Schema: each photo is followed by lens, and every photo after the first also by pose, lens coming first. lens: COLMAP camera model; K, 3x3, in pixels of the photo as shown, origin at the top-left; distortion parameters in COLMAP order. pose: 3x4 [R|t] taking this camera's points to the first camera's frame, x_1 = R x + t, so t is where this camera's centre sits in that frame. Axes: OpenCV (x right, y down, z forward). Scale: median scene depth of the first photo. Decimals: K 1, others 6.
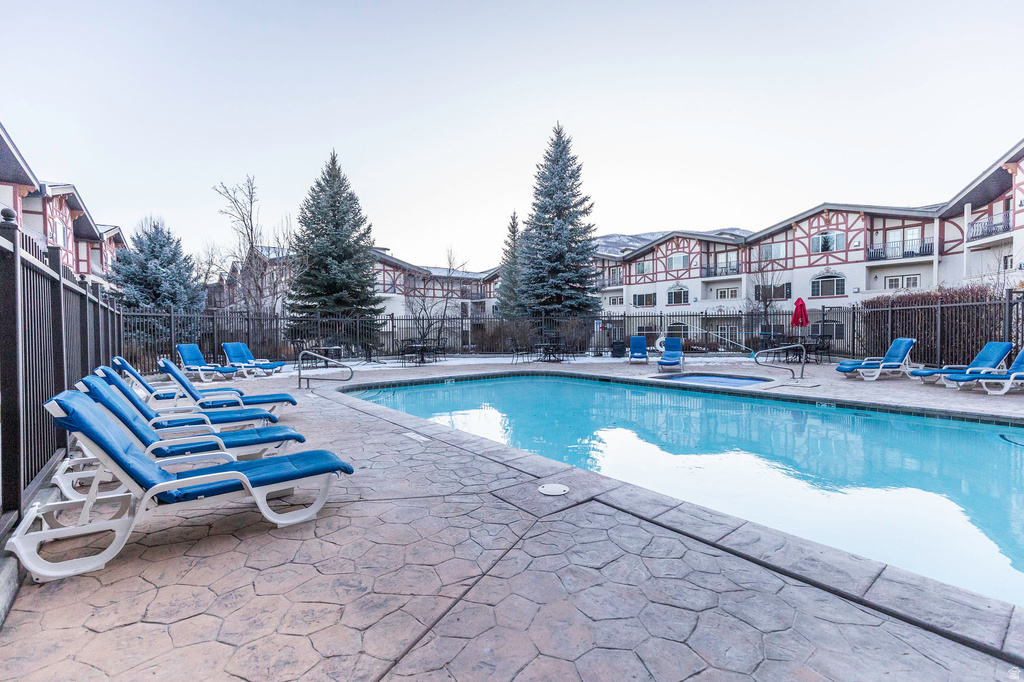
lens RADIAL K [[470.0, 0, 512.2], [0, 470.0, 339.6], [0, 0, 1]] dist [0.017634, 0.000066]
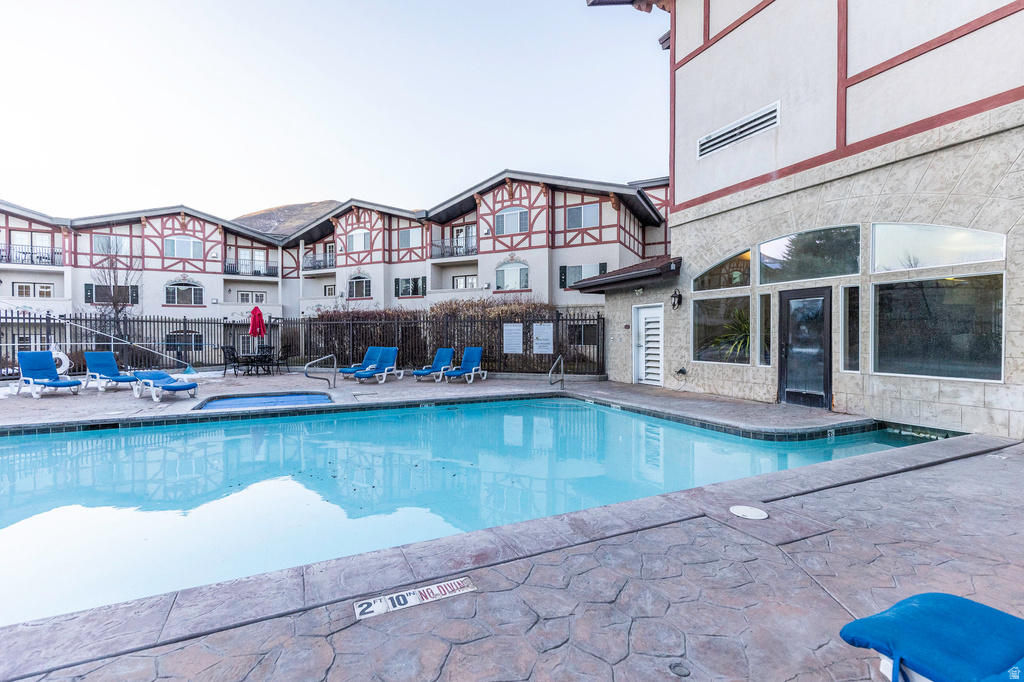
lens RADIAL K [[470.0, 0, 512.6], [0, 470.0, 342.1], [0, 0, 1]] dist [0.017634, 0.000066]
pose [[0.200672, -0.006235, 0.979639, -0.136193], [0.023849, 0.999714, 0.001477, -0.004096], [-0.979368, 0.023067, 0.200763, 0.188525]]
